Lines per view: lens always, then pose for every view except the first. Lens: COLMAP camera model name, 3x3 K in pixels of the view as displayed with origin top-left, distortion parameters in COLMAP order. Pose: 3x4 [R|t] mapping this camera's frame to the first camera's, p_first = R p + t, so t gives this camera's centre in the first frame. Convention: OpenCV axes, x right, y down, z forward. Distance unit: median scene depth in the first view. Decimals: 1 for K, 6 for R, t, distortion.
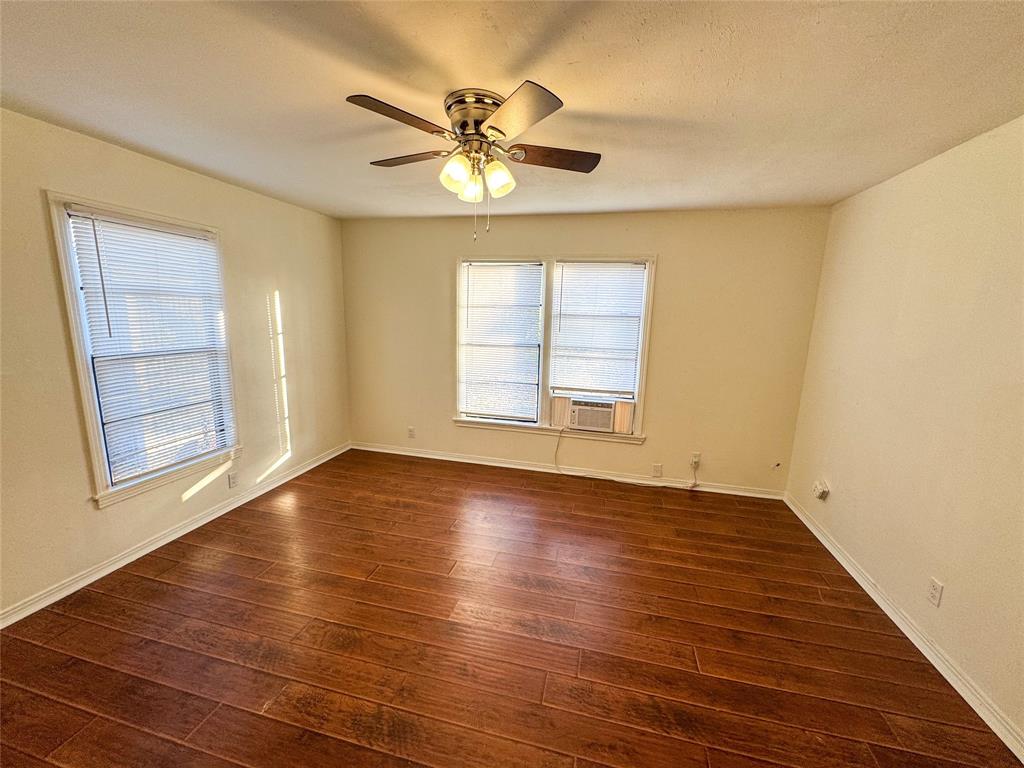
lens RADIAL K [[408.1, 0, 512.0], [0, 408.1, 384.0], [0, 0, 1]] dist [-0.002373, 0.000011]
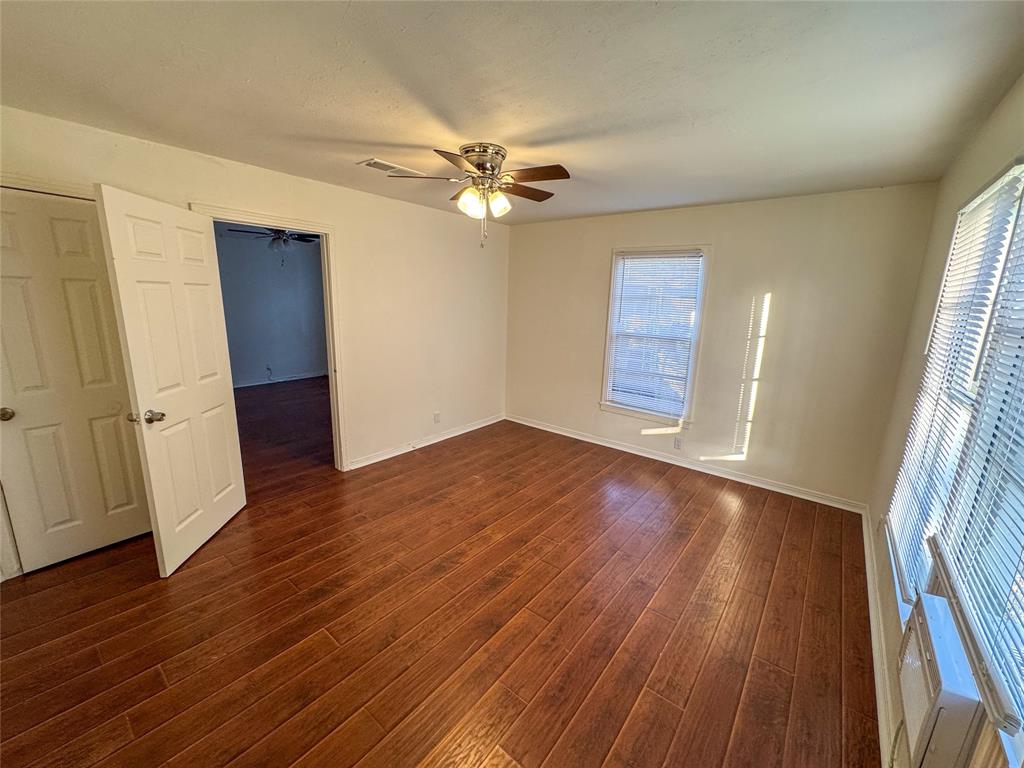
lens RADIAL K [[408.1, 0, 512.0], [0, 408.1, 384.0], [0, 0, 1]] dist [-0.002373, 0.000011]
pose [[-0.419572, 0.147872, -0.895597, 0.687119], [-0.203797, 0.946108, 0.251687, -0.163558], [0.884548, 0.288121, -0.366825, 1.012131]]
